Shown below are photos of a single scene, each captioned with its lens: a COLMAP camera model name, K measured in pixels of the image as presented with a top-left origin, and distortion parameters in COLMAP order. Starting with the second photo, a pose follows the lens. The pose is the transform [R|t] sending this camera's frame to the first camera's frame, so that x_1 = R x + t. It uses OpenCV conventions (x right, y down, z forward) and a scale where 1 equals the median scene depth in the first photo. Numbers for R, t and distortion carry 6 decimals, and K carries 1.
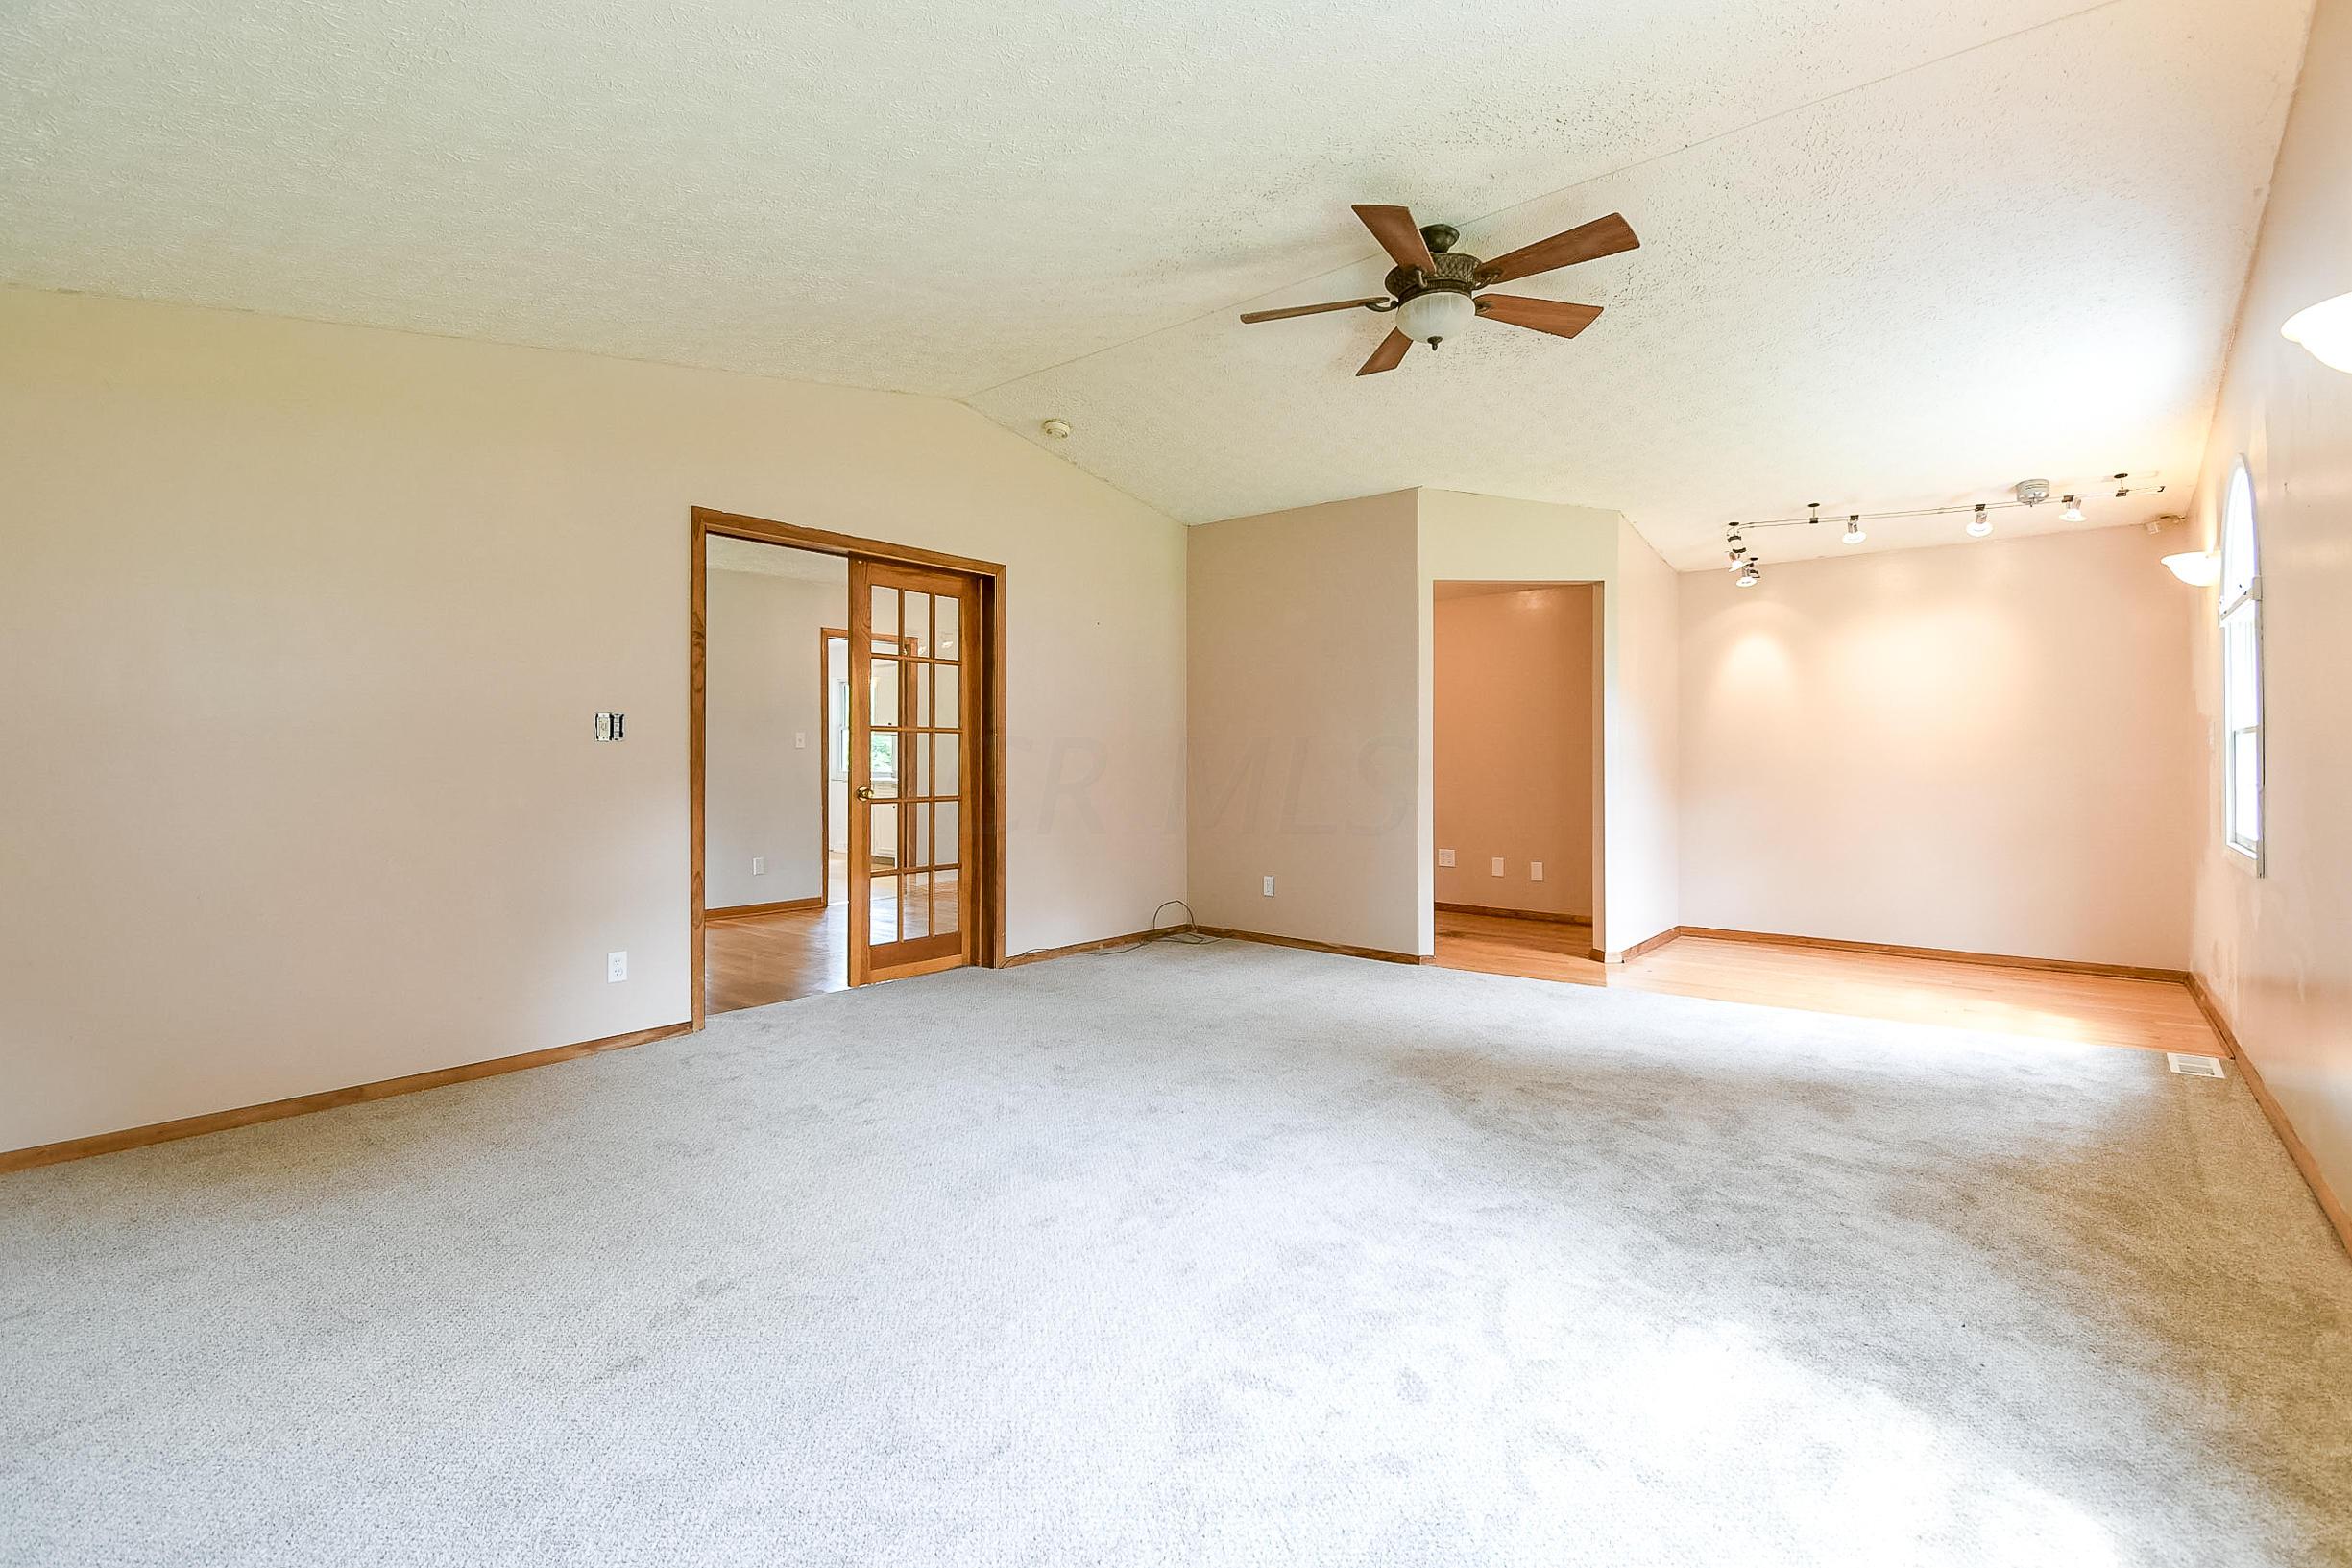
lens RADIAL K [[1040.2, 0, 1172.8], [0, 1040.2, 786.9], [0, 0, 1]] dist [0.028404, -0.022149]
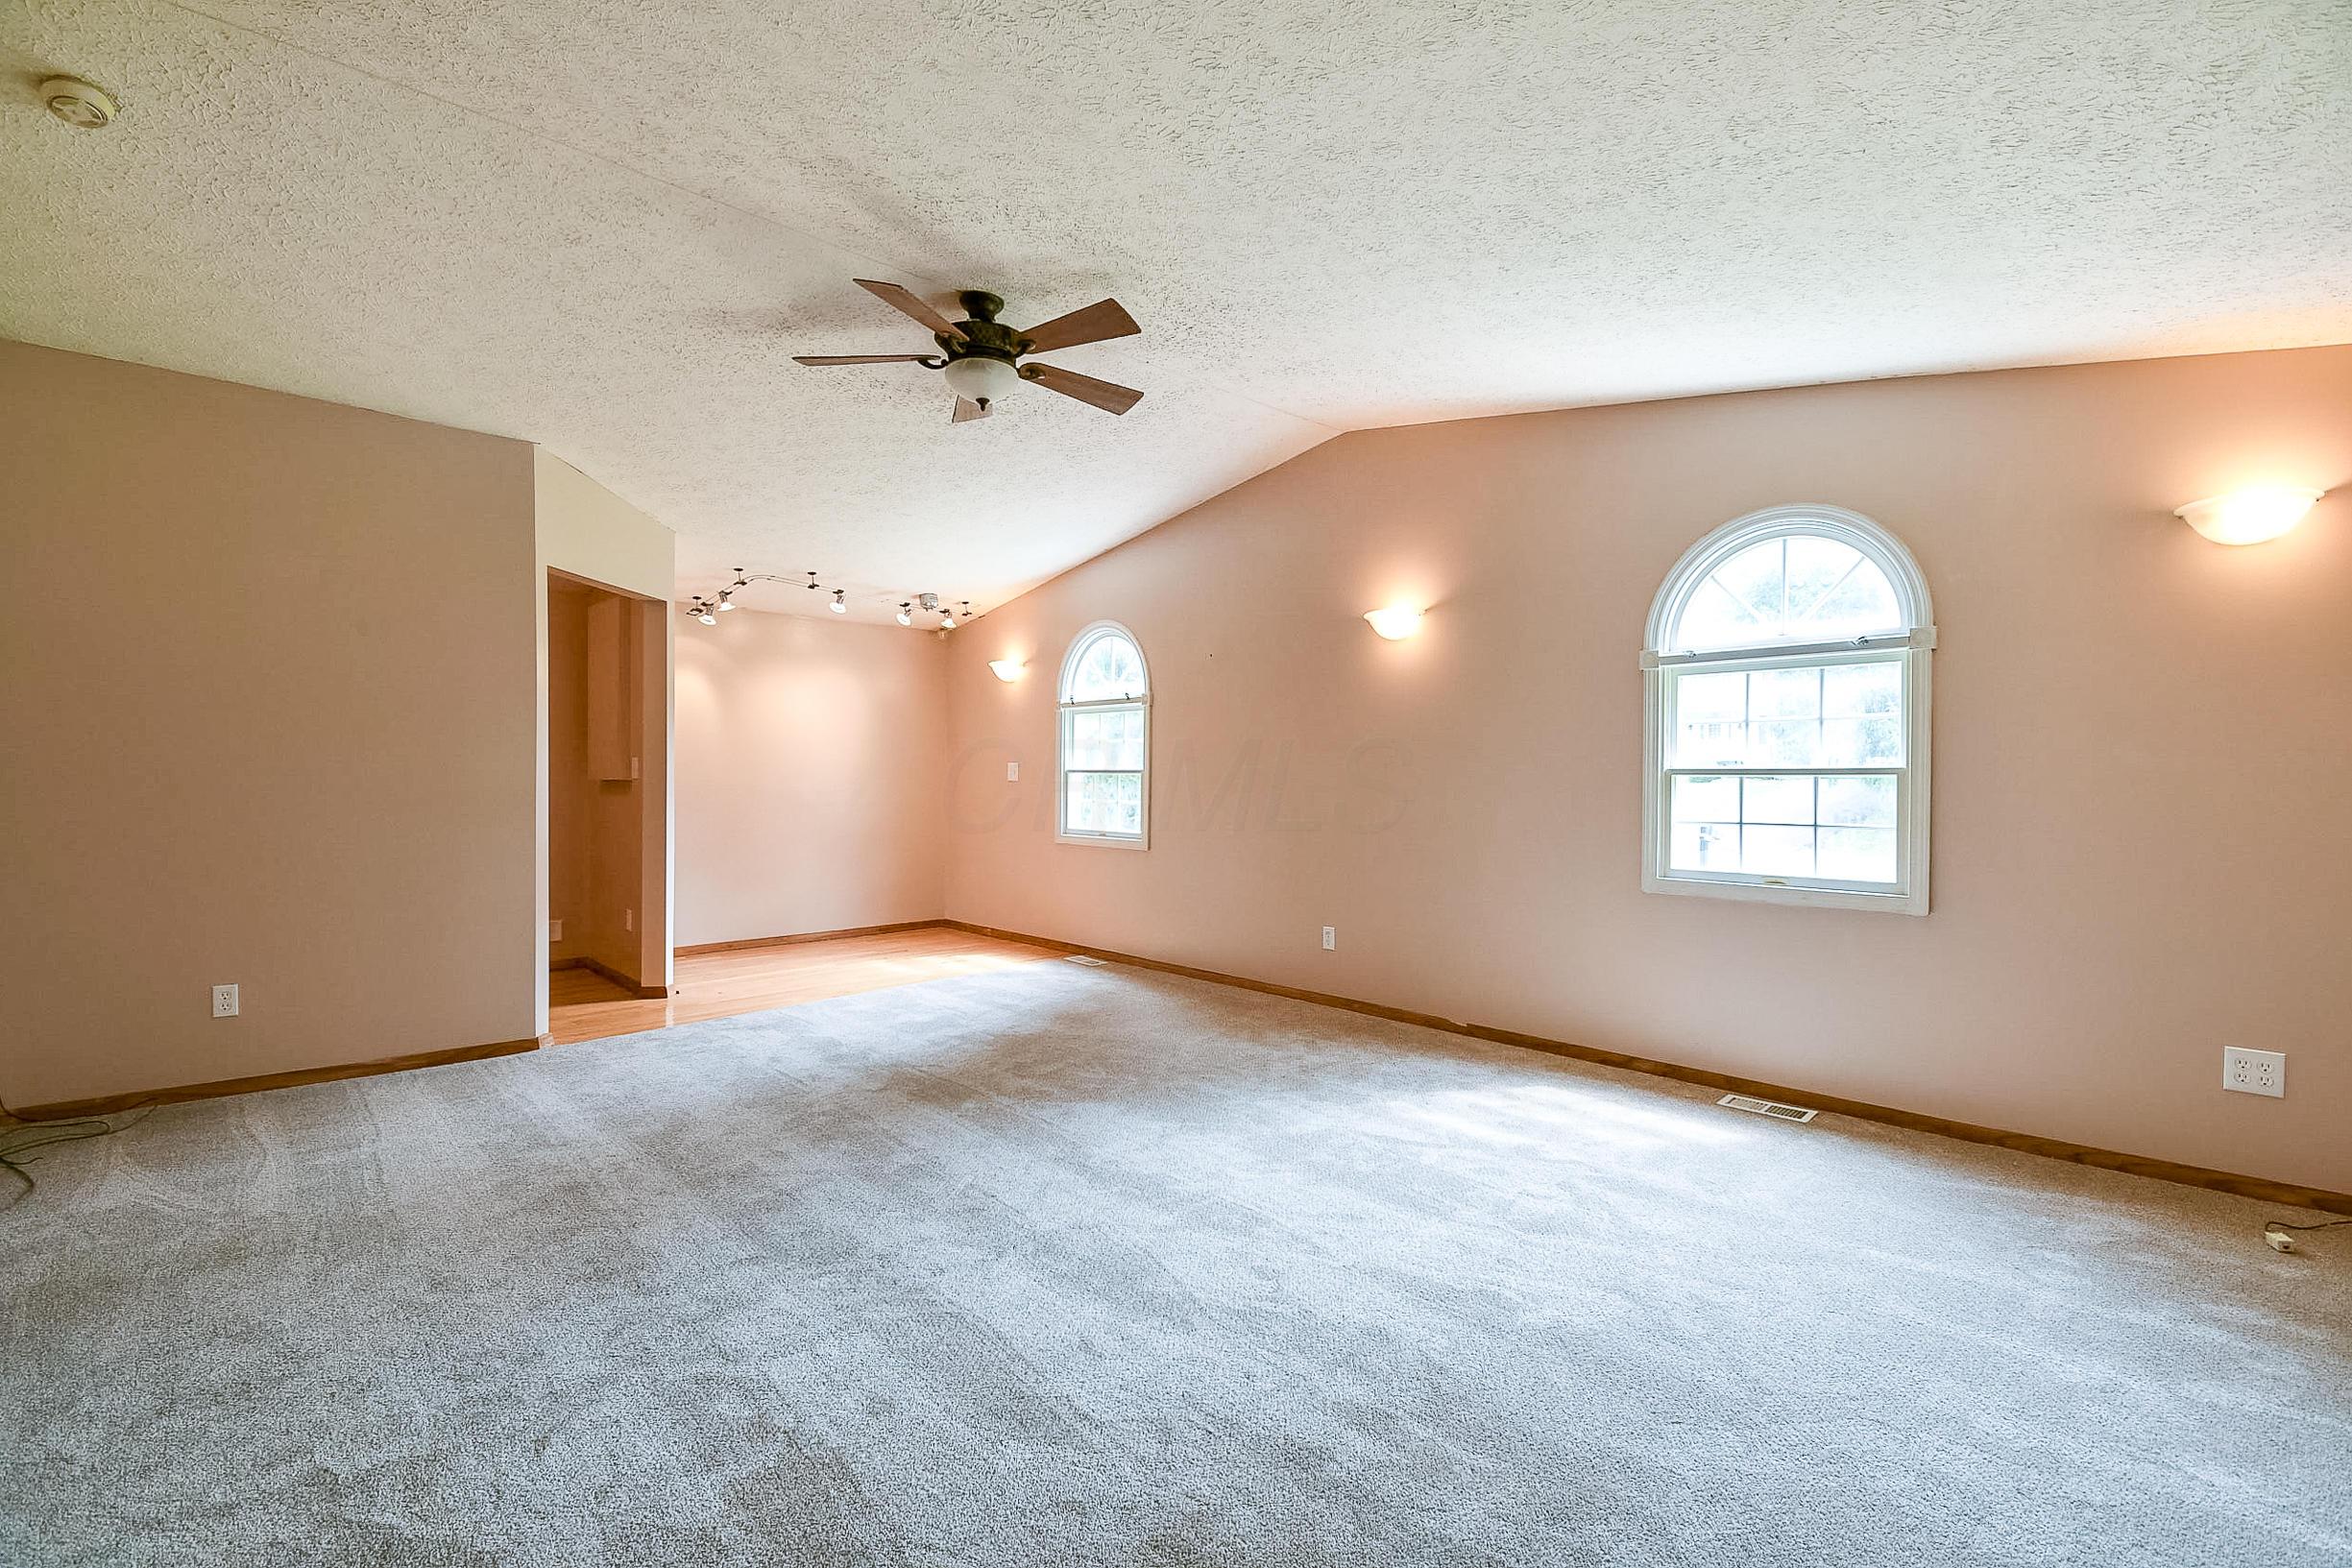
lens RADIAL K [[1036.6, 0, 1181.3], [0, 1036.6, 773.3], [0, 0, 1]] dist [0.008935, 0.000002]
pose [[0.121955, 0.005240, 0.992522, -0.485566], [0.024045, 0.999677, -0.008232, -0.019383], [-0.992244, 0.024870, 0.121790, 0.419705]]
